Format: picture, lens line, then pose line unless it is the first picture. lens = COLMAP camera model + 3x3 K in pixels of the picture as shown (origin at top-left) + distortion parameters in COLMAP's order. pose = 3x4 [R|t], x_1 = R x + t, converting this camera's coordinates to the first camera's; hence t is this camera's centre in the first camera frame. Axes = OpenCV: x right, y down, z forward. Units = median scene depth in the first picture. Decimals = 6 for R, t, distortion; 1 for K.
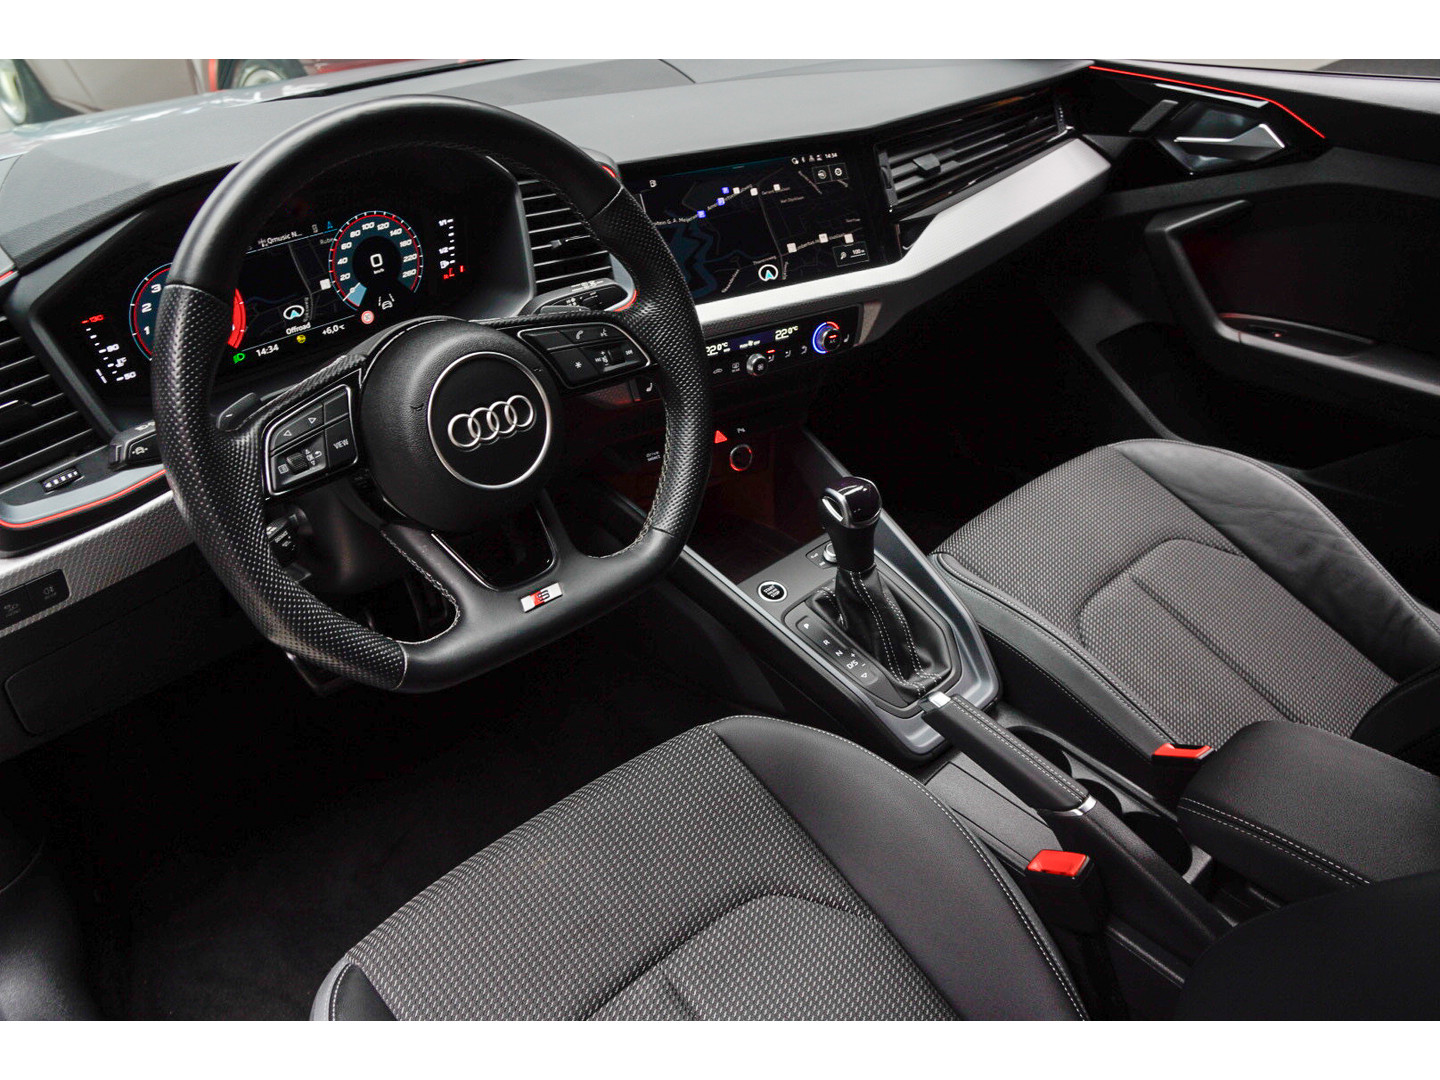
lens RADIAL K [[1111.9, 0, 725.7], [0, 1111.9, 532.6], [0, 0, 1]] dist [-0.049562, 0.023642]
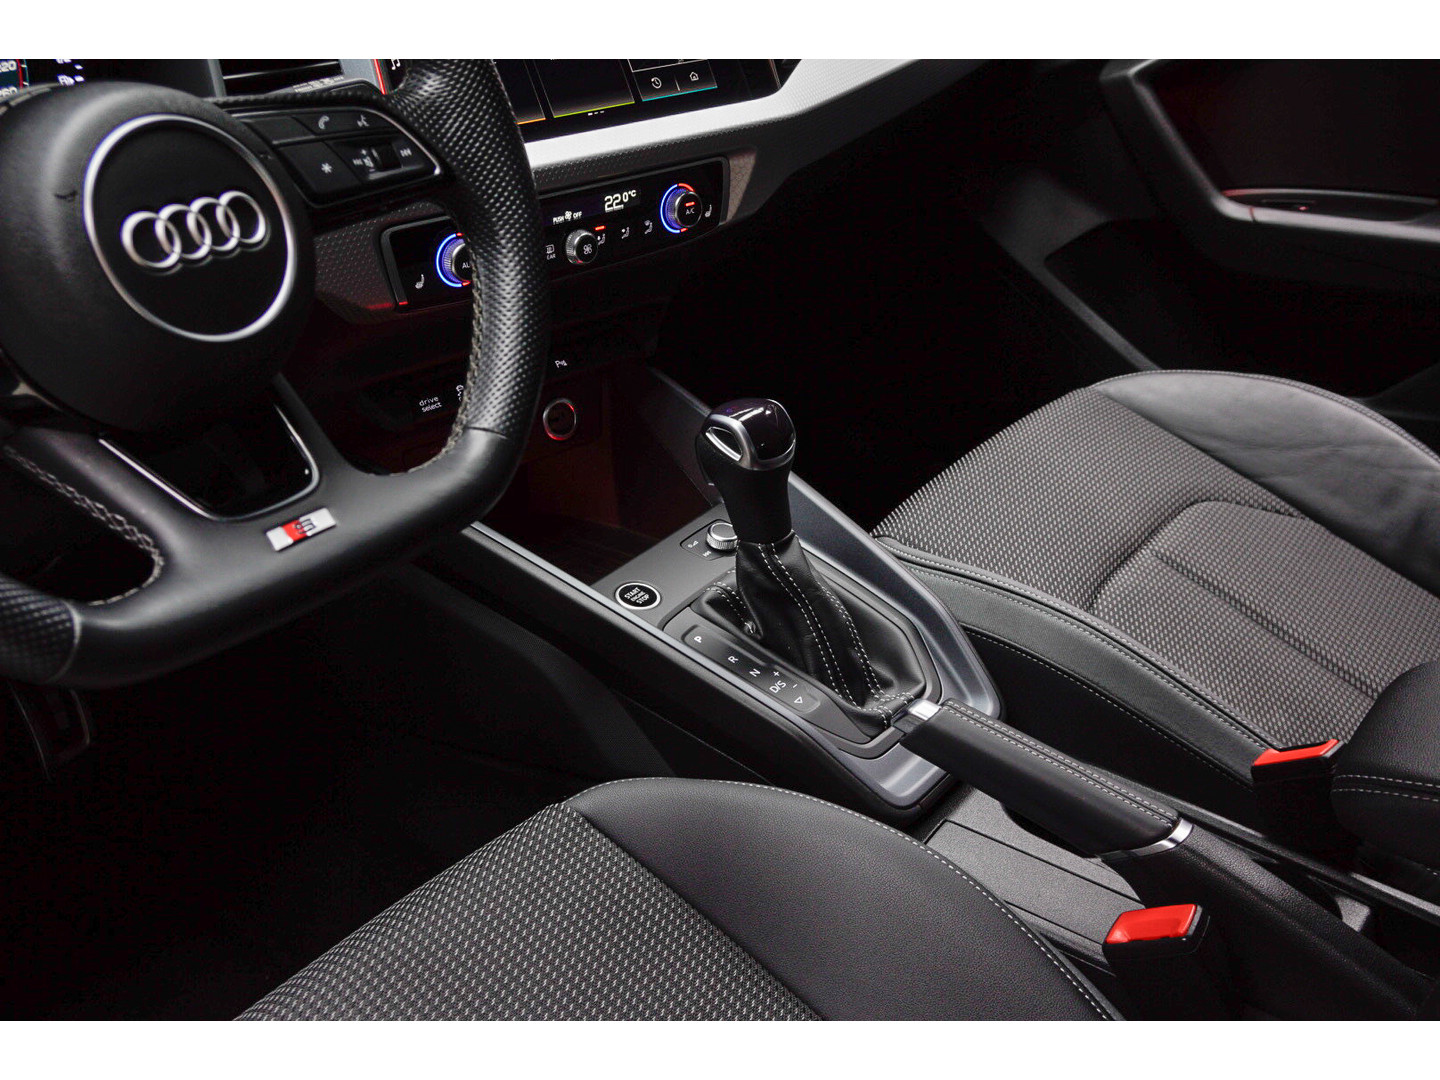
lens RADIAL K [[1627.9, 0, 711.9], [0, 1627.9, 535.4], [0, 0, 1]] dist [0.049263, 0.000000]
pose [[0.984173, -0.088289, 0.153649, -0.065215], [0.104797, 0.989158, -0.102880, 0.136666], [-0.142900, 0.117354, 0.982755, 0.081138]]
